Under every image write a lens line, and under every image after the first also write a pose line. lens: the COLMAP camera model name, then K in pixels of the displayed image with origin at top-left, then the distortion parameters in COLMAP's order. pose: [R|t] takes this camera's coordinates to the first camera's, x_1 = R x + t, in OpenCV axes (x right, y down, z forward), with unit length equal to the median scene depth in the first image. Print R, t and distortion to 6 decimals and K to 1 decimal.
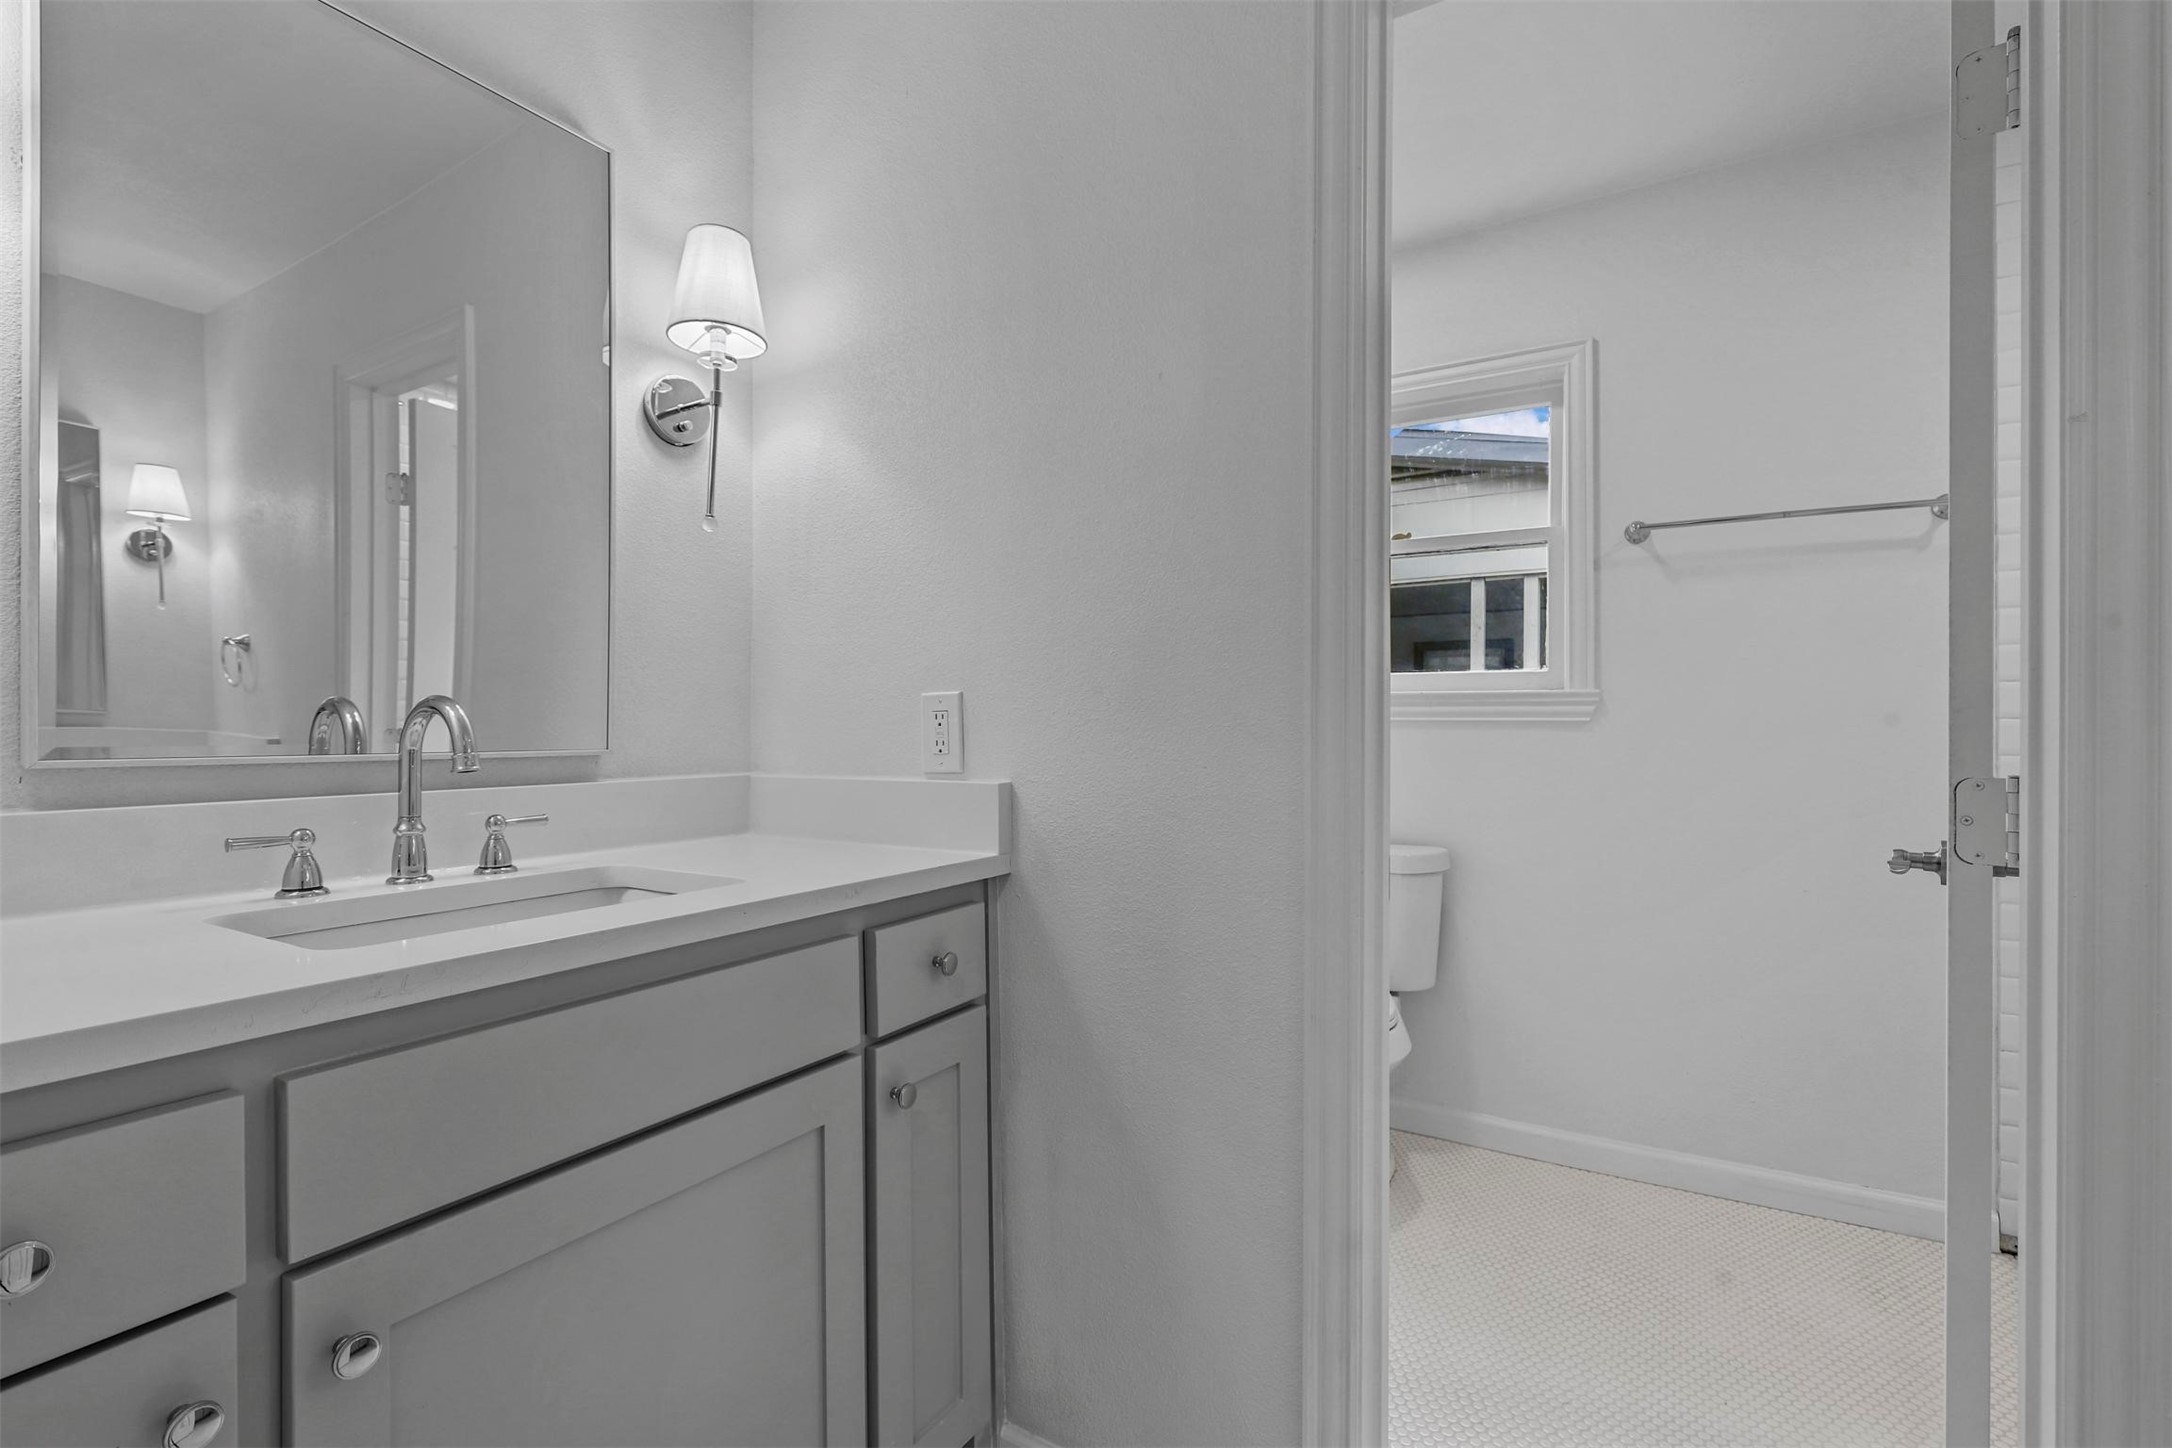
lens RADIAL K [[995.8, 0, 1085.4], [0, 995.8, 735.4], [0, 0, 1]] dist [-0.001133, -0.000098]
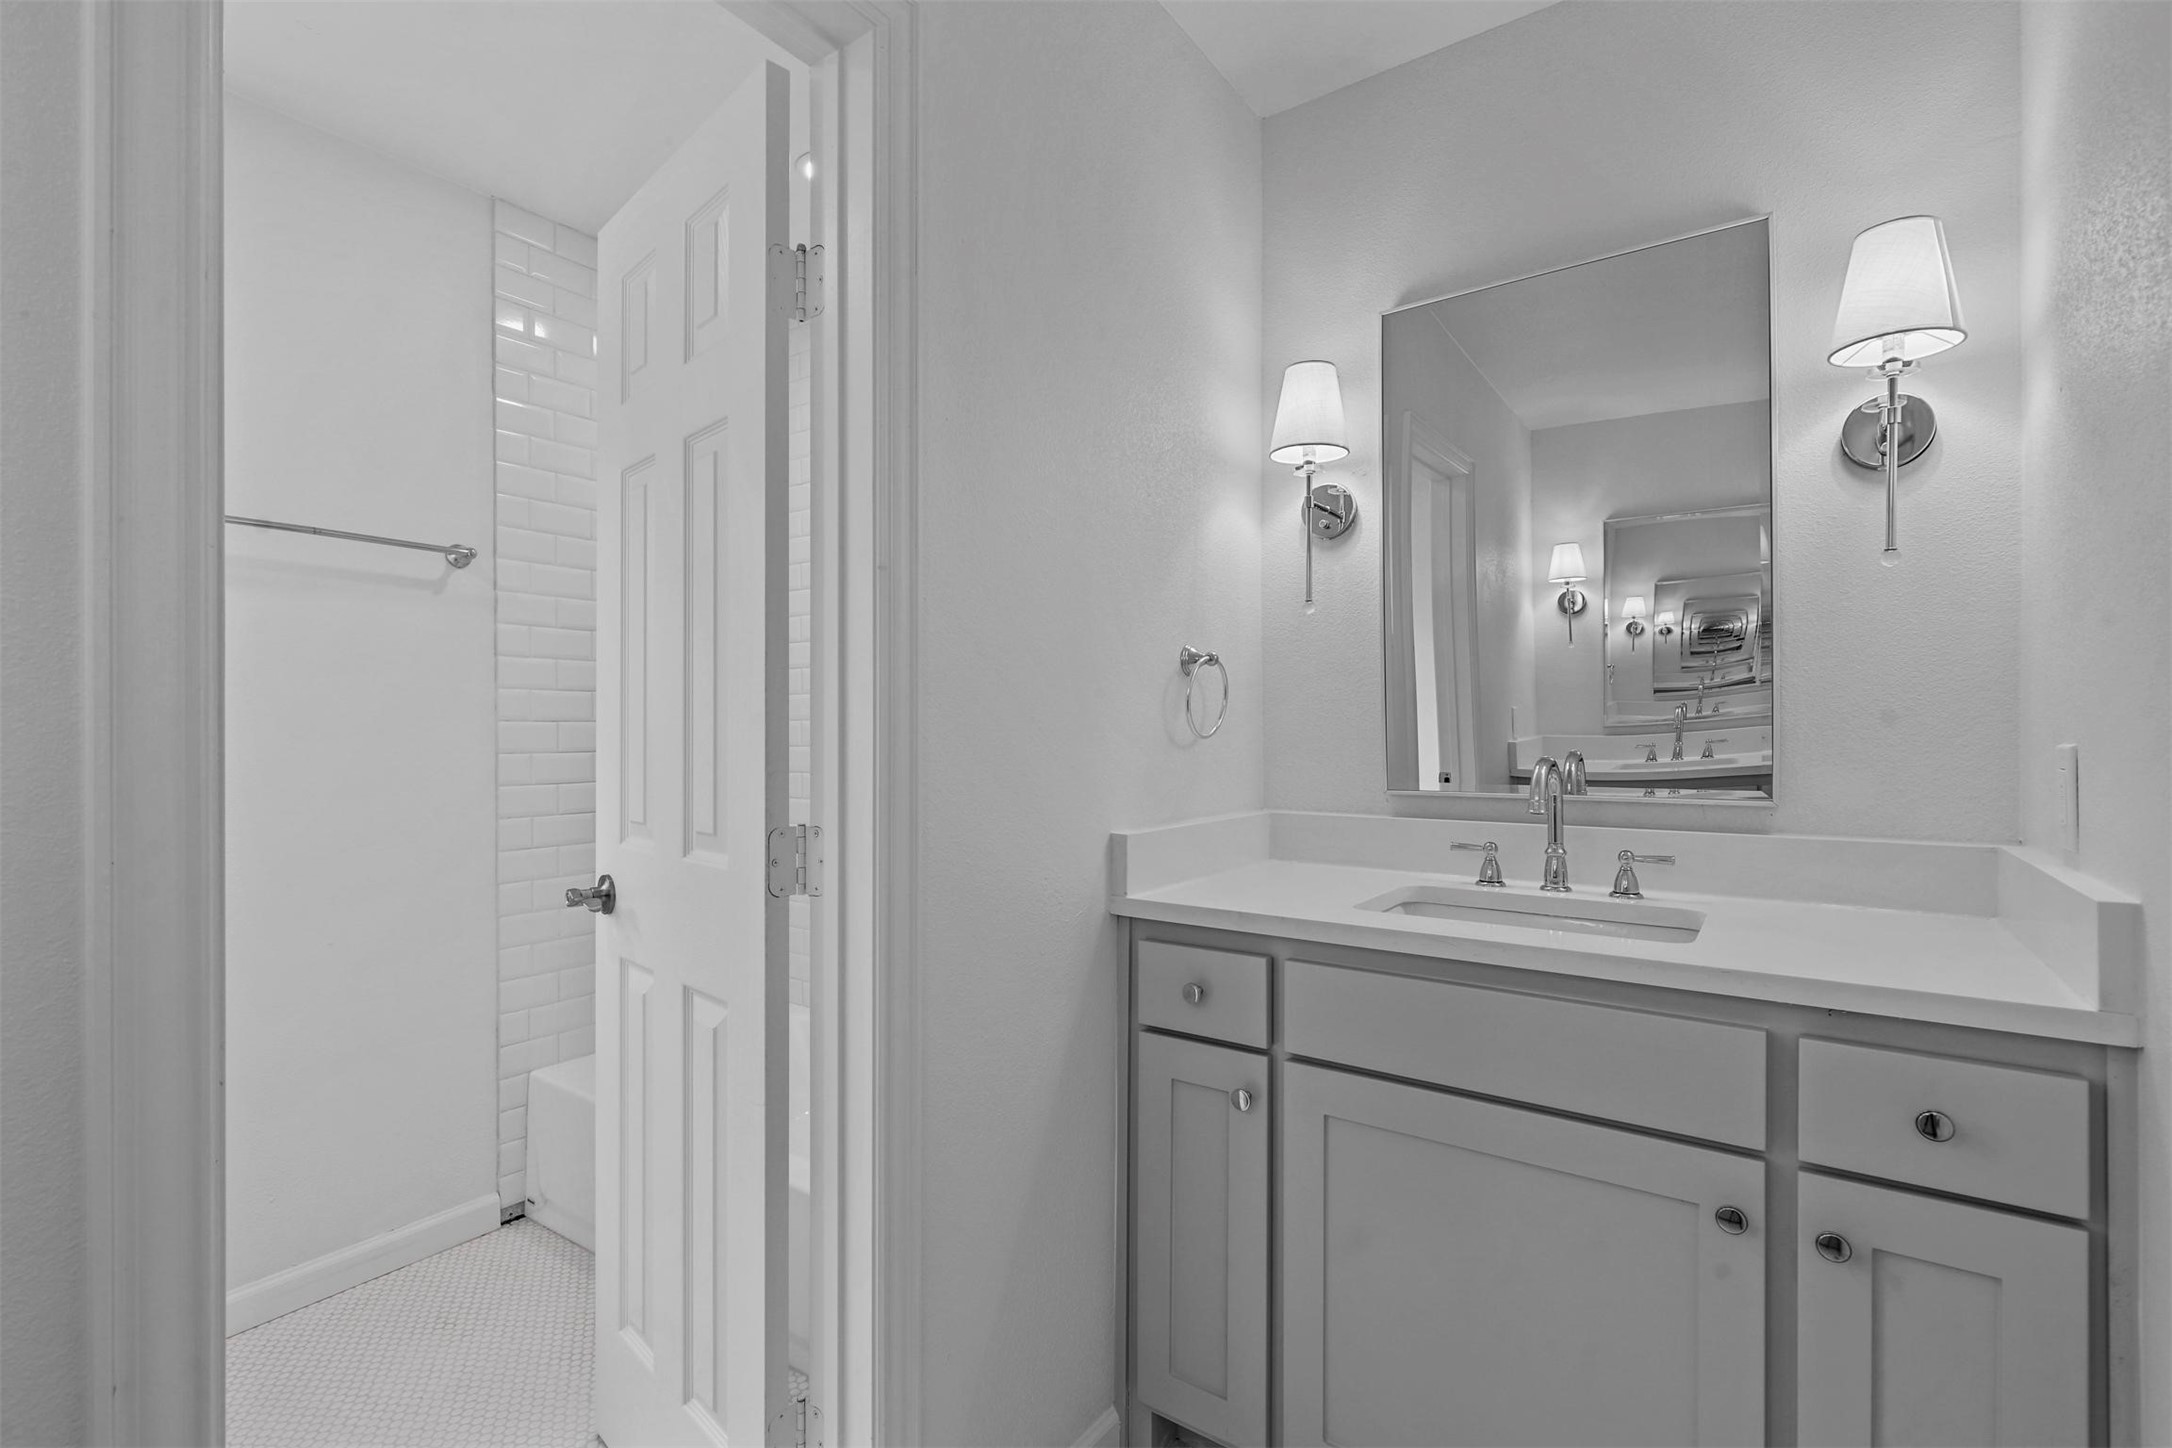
lens RADIAL K [[995.8, 0, 1085.4], [0, 995.8, 735.4], [0, 0, 1]] dist [-0.001133, -0.000098]
pose [[-0.086919, 0.001527, -0.996214, 0.669569], [-0.015826, 0.999871, 0.002914, -0.053212], [0.996090, 0.016019, -0.086883, 0.443468]]
